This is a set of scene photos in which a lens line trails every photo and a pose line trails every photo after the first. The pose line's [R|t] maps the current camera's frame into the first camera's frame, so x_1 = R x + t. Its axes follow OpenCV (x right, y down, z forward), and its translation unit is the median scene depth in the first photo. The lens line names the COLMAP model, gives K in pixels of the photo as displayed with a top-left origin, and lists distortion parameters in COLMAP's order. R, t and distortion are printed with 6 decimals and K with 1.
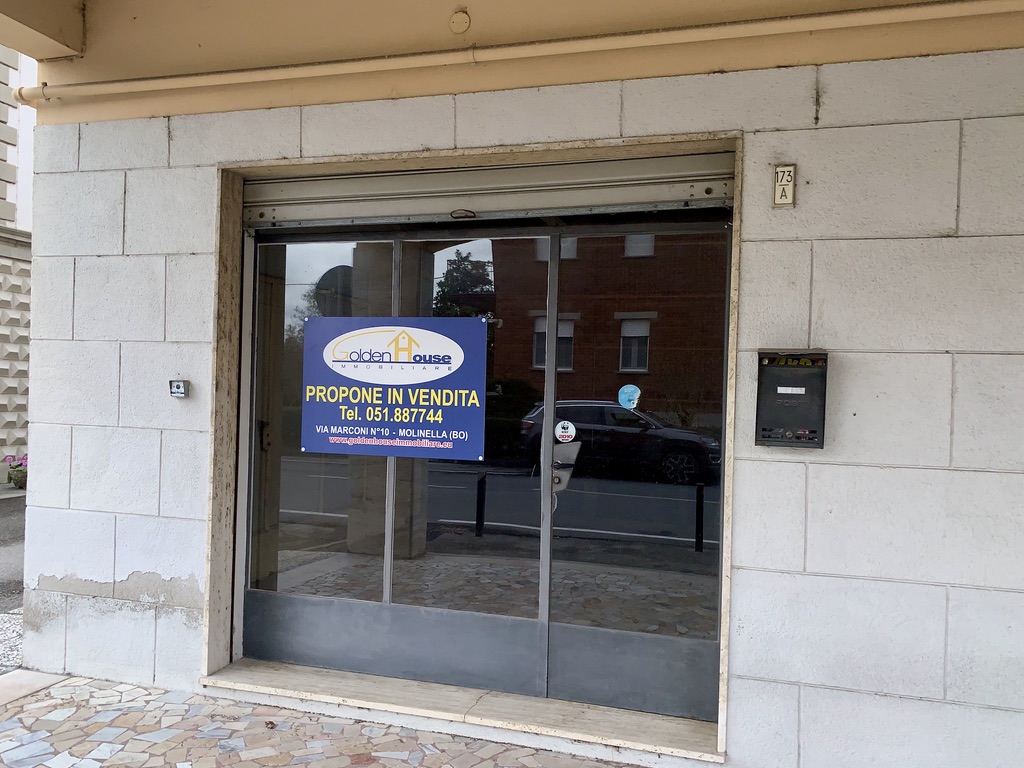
lens RADIAL K [[807.1, 0, 514.6], [0, 807.1, 389.4], [0, 0, 1]] dist [0.042816, -0.049000]
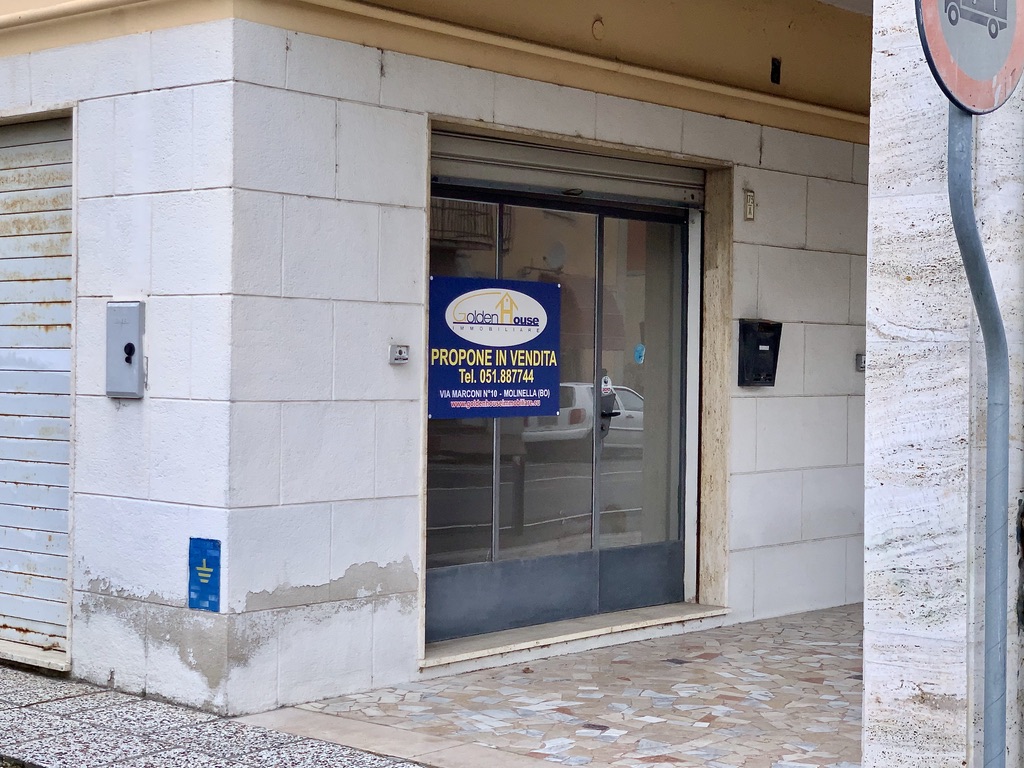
lens RADIAL K [[1803.5, 0, 512.0], [0, 1803.5, 384.0], [0, 0, 1]] dist [-0.237433, 4.108356]
pose [[0.413151, -0.033965, 0.910029, -2.205185], [0.000900, 0.999319, 0.036889, -0.042187], [-0.910662, -0.014422, 0.412900, 0.052352]]
